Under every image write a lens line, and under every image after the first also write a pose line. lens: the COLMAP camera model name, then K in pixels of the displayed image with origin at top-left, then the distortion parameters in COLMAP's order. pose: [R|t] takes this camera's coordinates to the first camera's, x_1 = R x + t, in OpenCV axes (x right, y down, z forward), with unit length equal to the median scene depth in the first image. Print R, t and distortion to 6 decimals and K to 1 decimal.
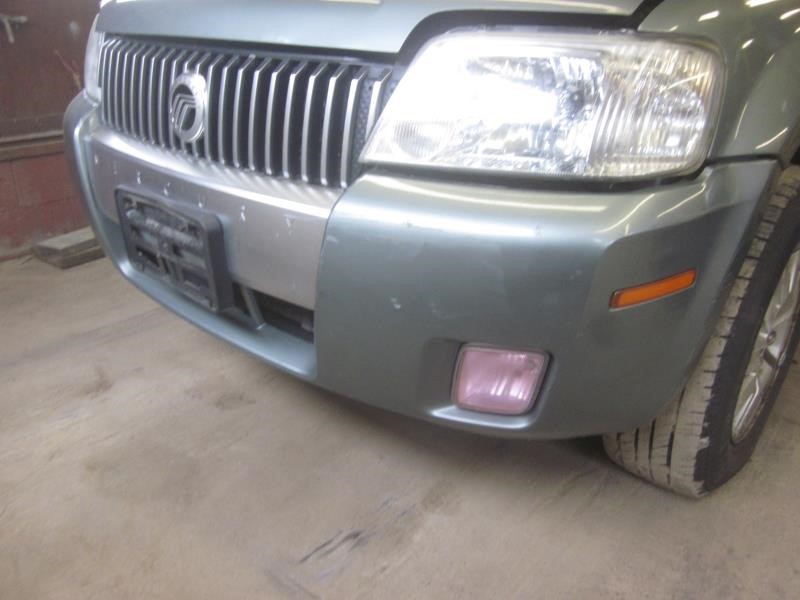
lens RADIAL K [[666.8, 0, 400.0], [0, 666.8, 300.0], [0, 0, 1]] dist [-0.045590, 0.000318]
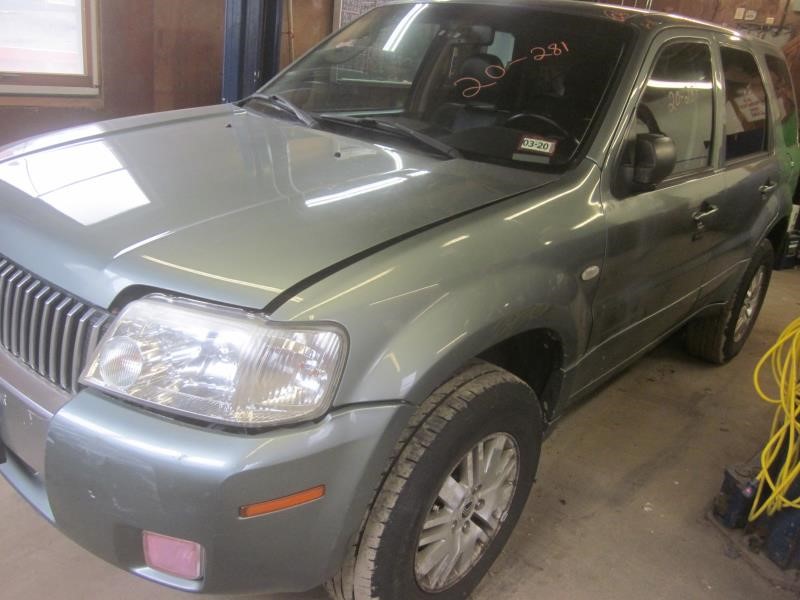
lens RADIAL K [[666.8, 0, 400.0], [0, 666.8, 300.0], [0, 0, 1]] dist [-0.045590, 0.000318]
pose [[0.995738, 0.084121, 0.037806, 0.440457], [-0.081603, 0.994620, -0.063819, -0.291533], [-0.042971, 0.060462, 0.997245, -0.298656]]
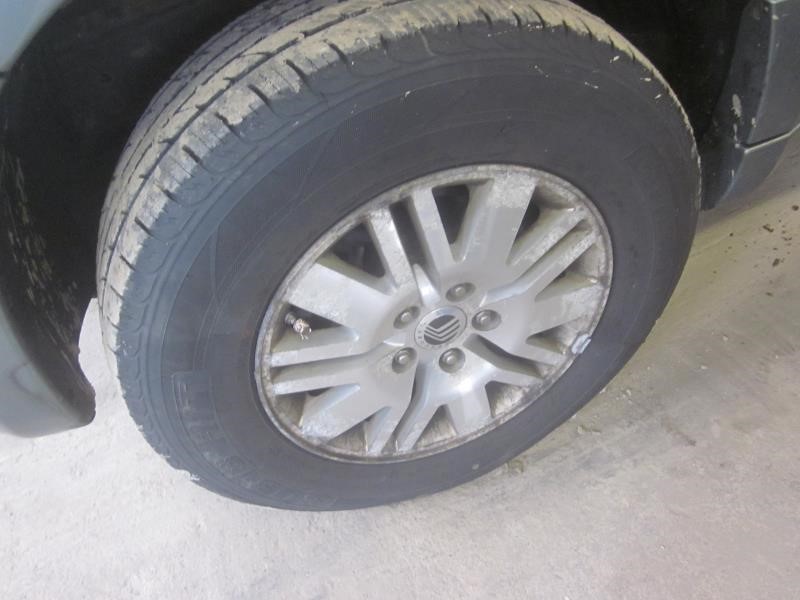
lens RADIAL K [[666.8, 0, 400.0], [0, 666.8, 300.0], [0, 0, 1]] dist [-0.045590, 0.000318]
pose [[0.877425, 0.220281, -0.426148, 0.948790], [-0.043531, 0.921233, 0.386567, -0.219734], [0.477735, -0.320633, 0.817902, 0.663366]]
